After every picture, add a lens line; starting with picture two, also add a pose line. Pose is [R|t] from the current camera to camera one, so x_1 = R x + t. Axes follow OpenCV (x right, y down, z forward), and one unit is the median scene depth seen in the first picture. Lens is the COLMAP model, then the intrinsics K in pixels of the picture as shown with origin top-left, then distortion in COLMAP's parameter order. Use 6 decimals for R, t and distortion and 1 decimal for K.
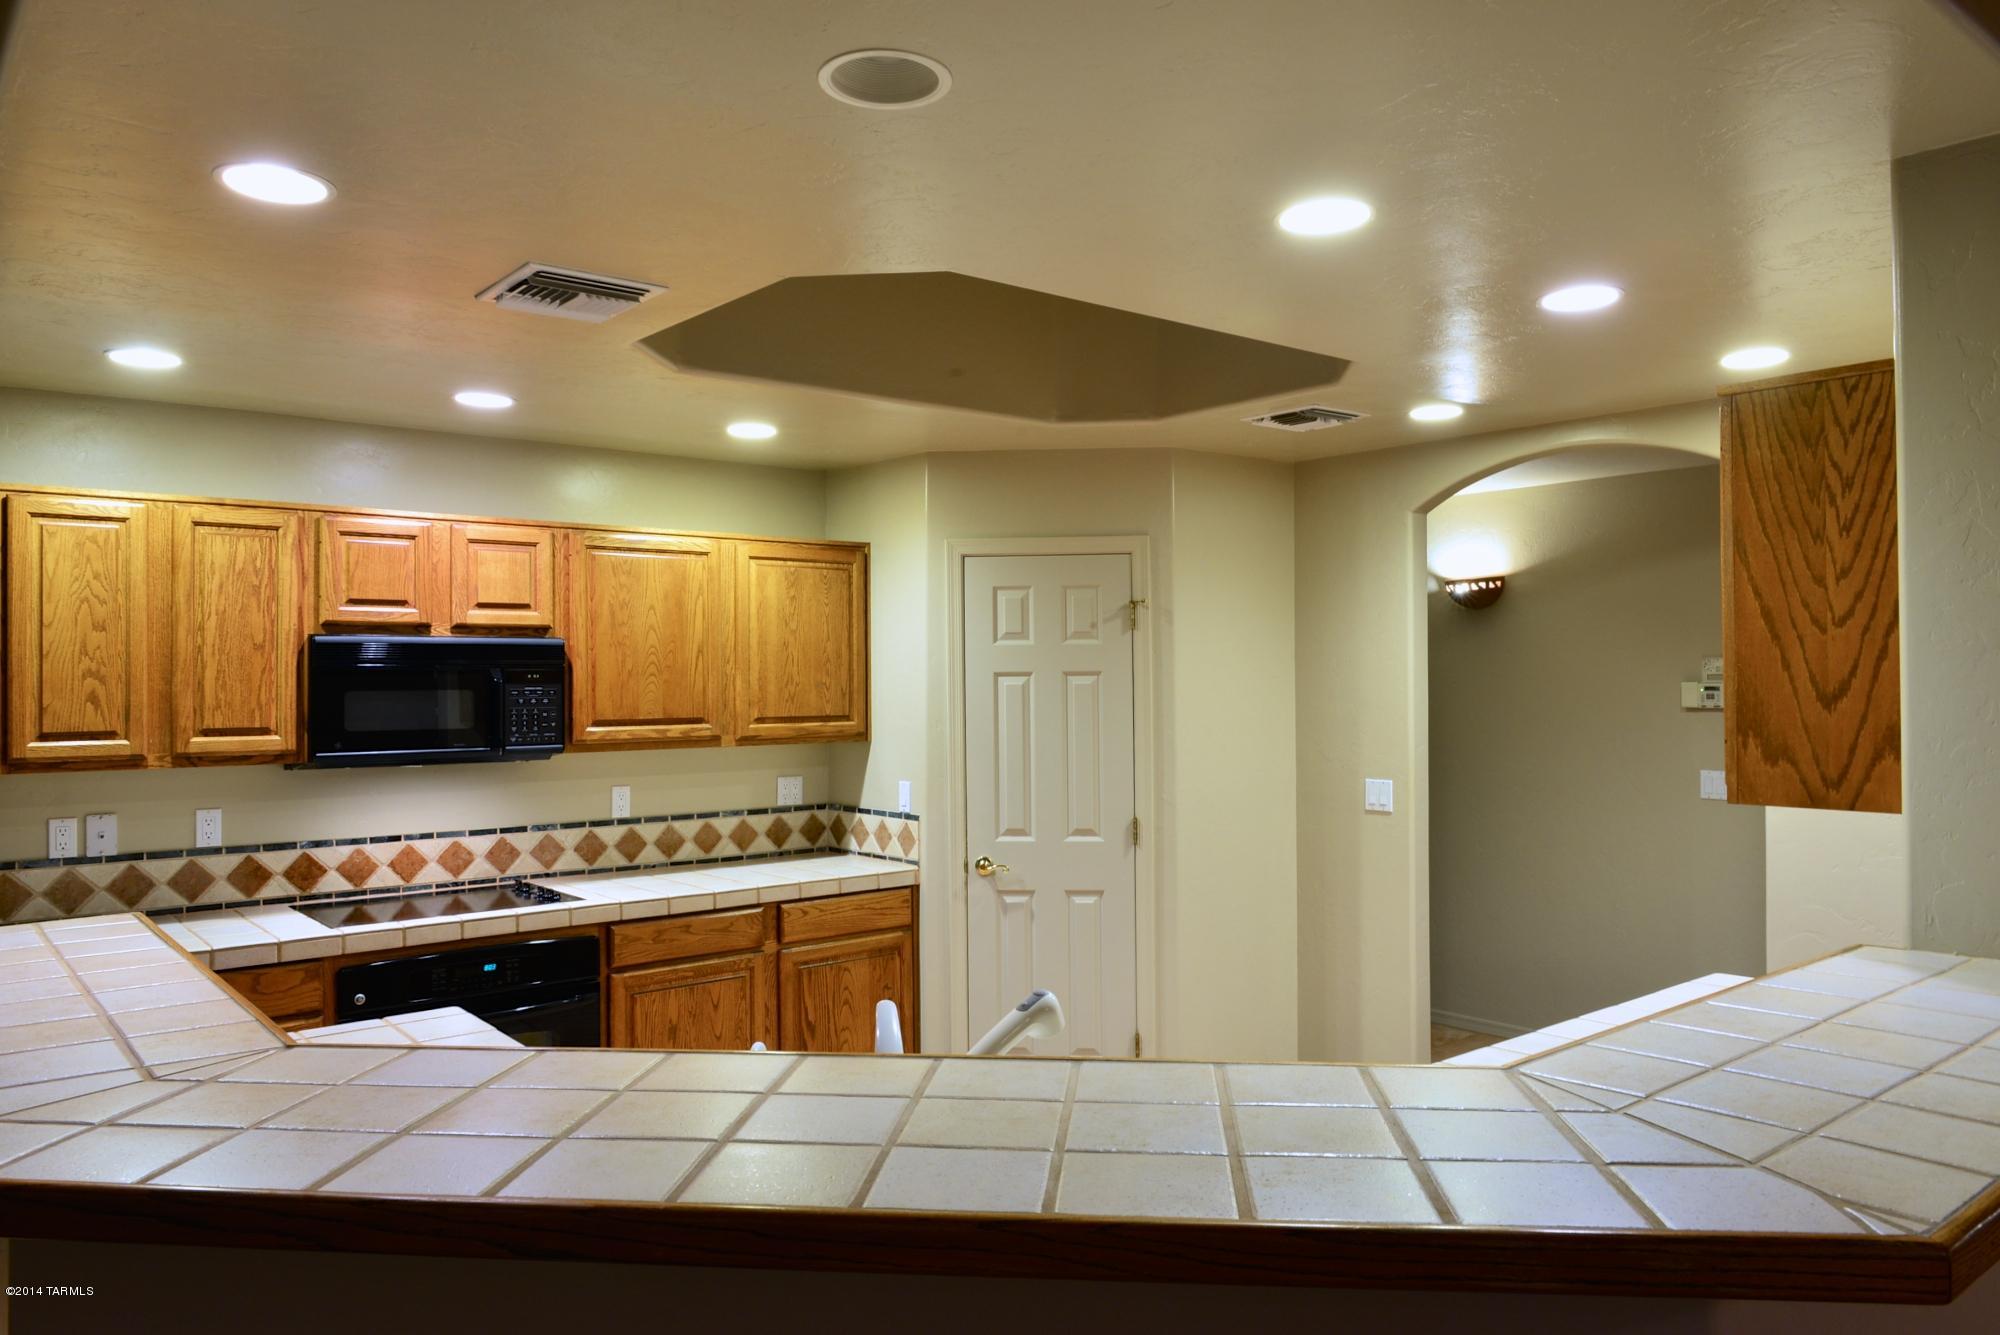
lens RADIAL K [[1389.3, 0, 1000.0], [0, 1389.3, 667.5], [0, 0, 1]] dist [-0.006355, -0.004071]
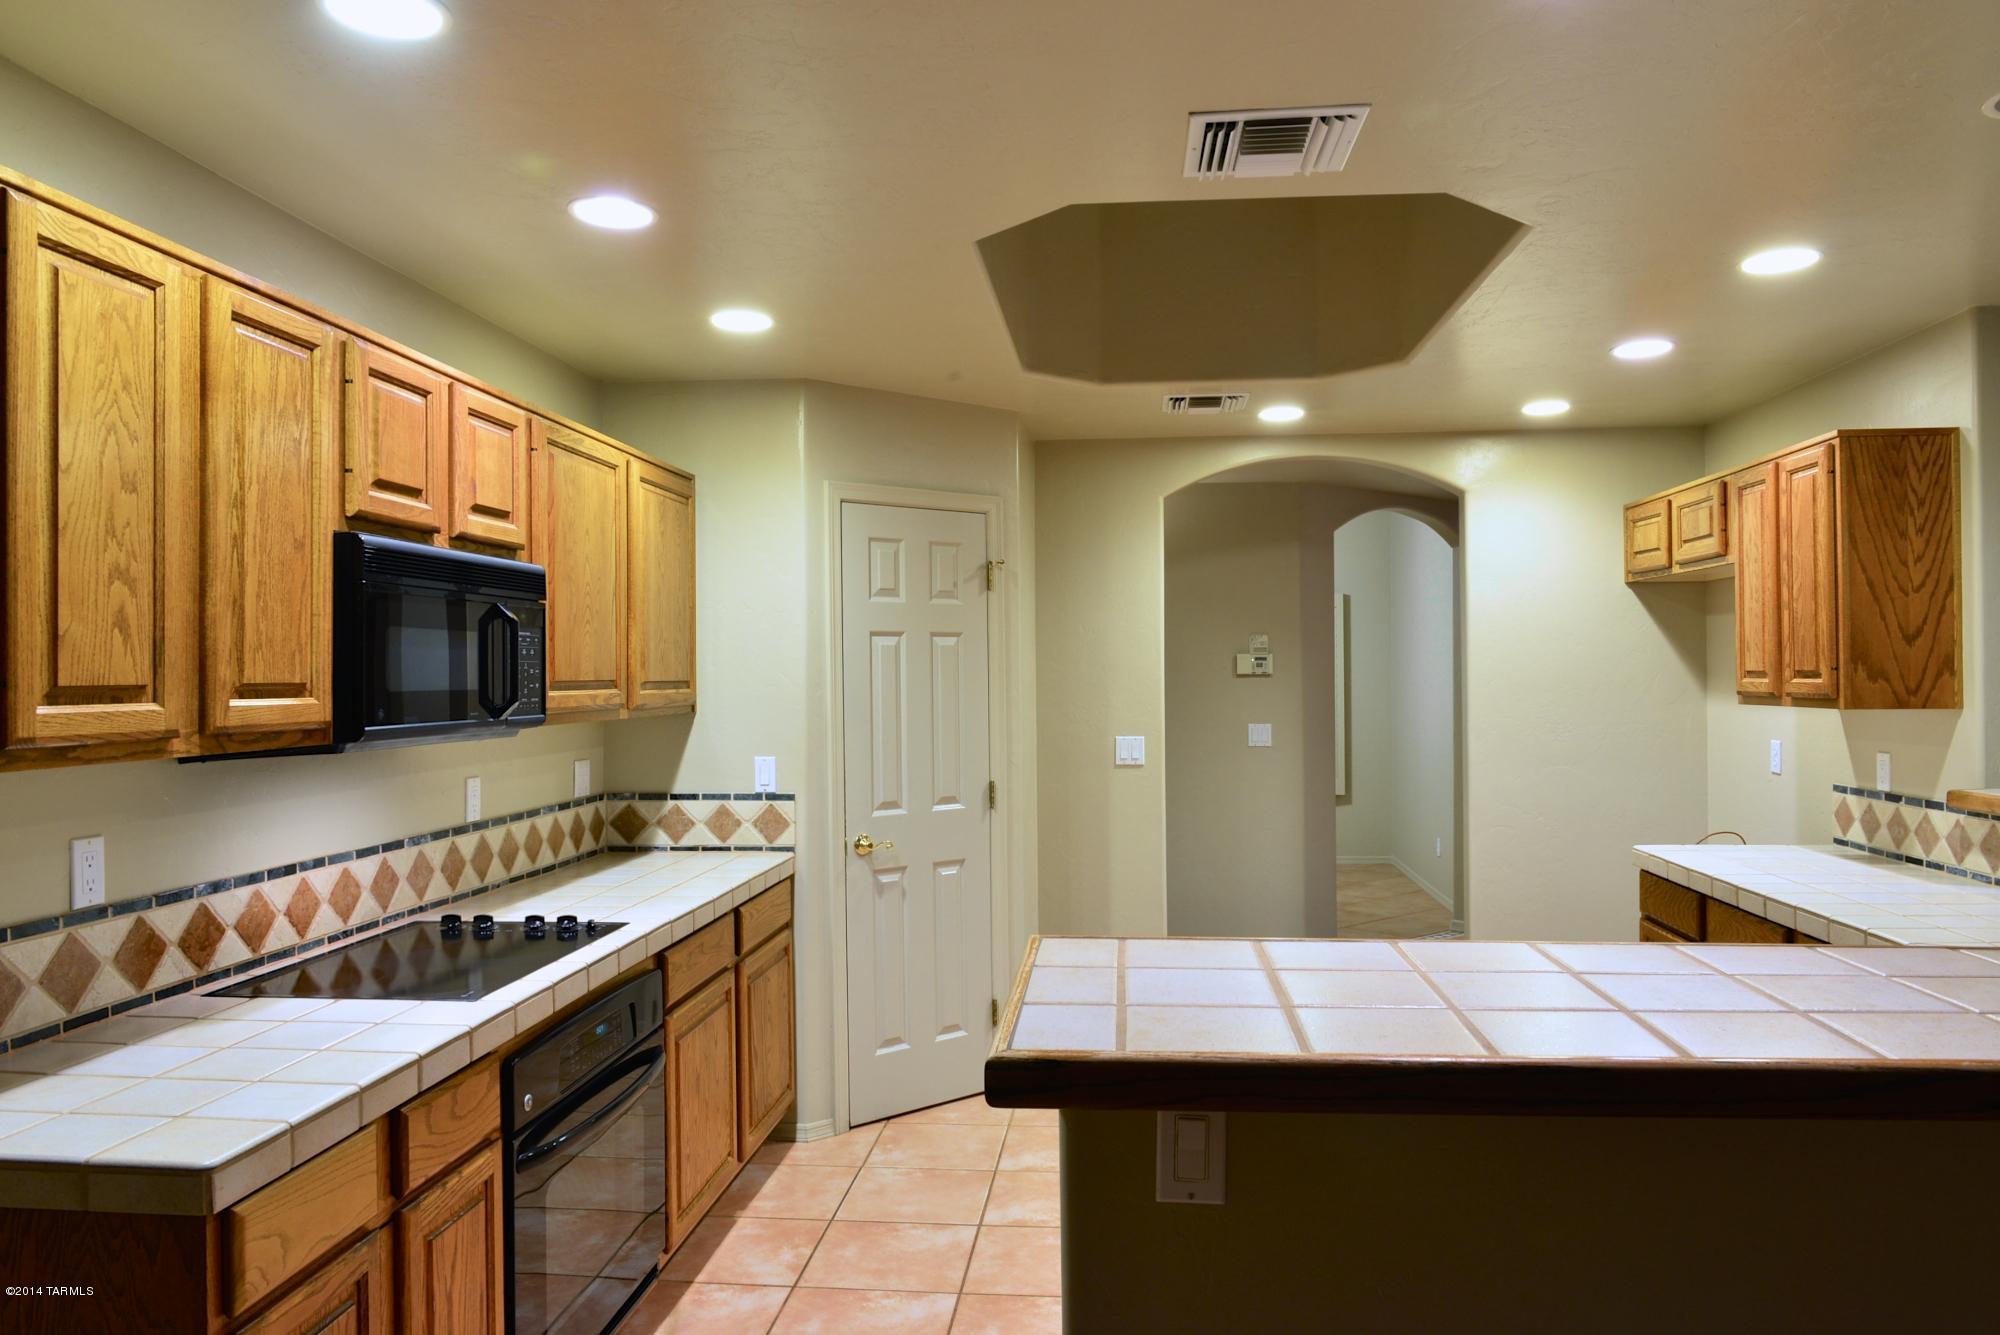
lens RADIAL K [[1368.1, 0, 1012.9], [0, 1368.1, 664.9], [0, 0, 1]] dist [-0.007818, -0.006231]
pose [[0.705079, 0.005112, 0.709110, -0.670598], [-0.002404, 0.999985, -0.004820, 0.034541], [-0.709125, 0.001694, 0.705081, 0.350407]]
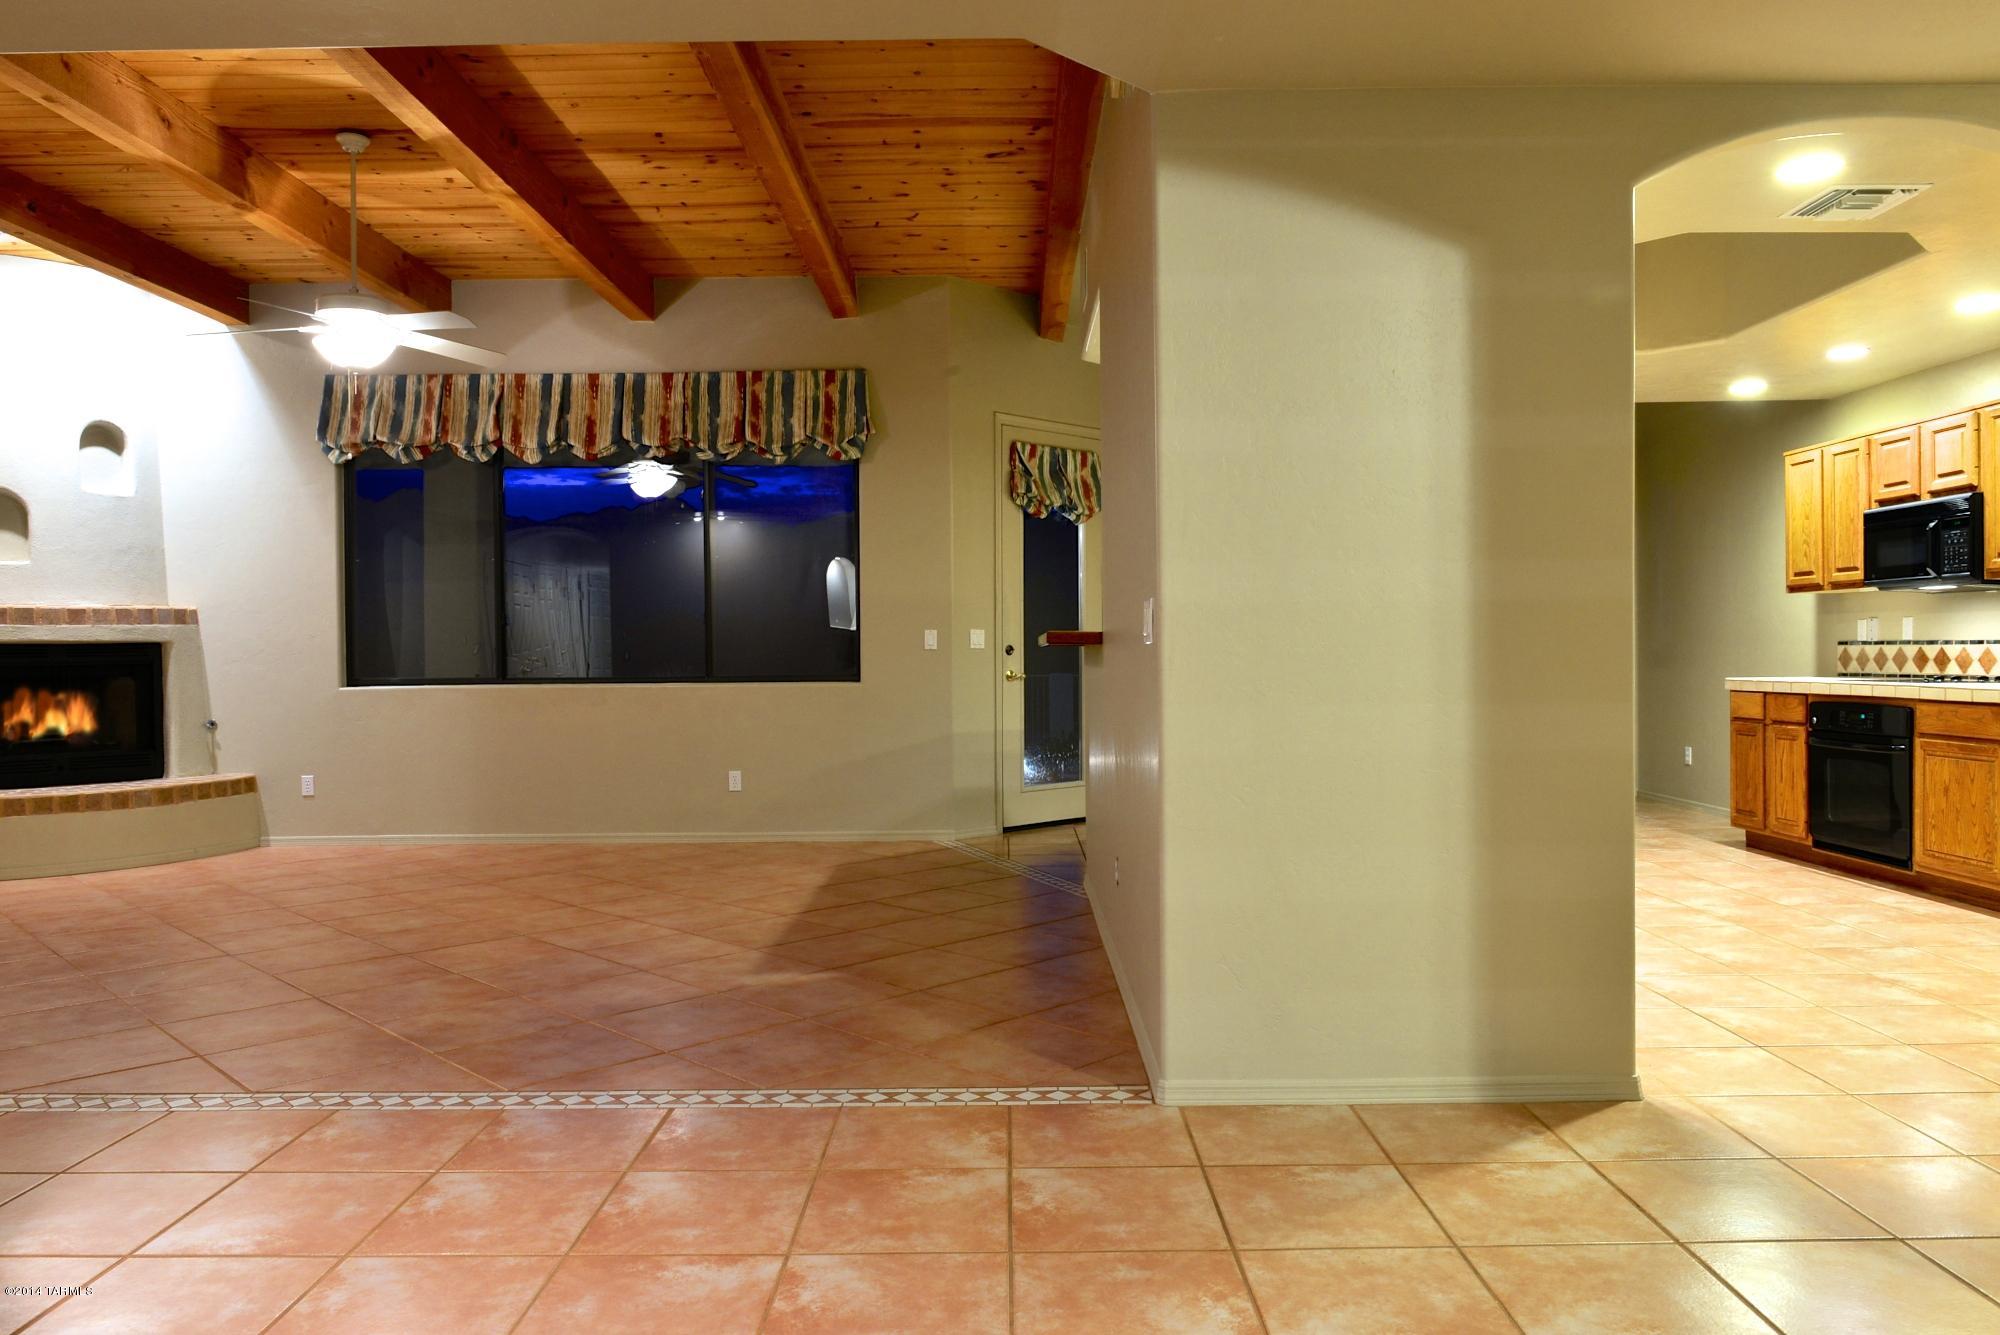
lens RADIAL K [[1404.0, 0, 994.6], [0, 1404.0, 667.4], [0, 0, 1]] dist [-0.008725, -0.002969]
pose [[-0.640056, 0.019529, -0.768080, 1.375962], [0.018217, 0.999782, 0.010240, 0.121078], [0.768112, -0.007438, -0.640272, 1.189291]]
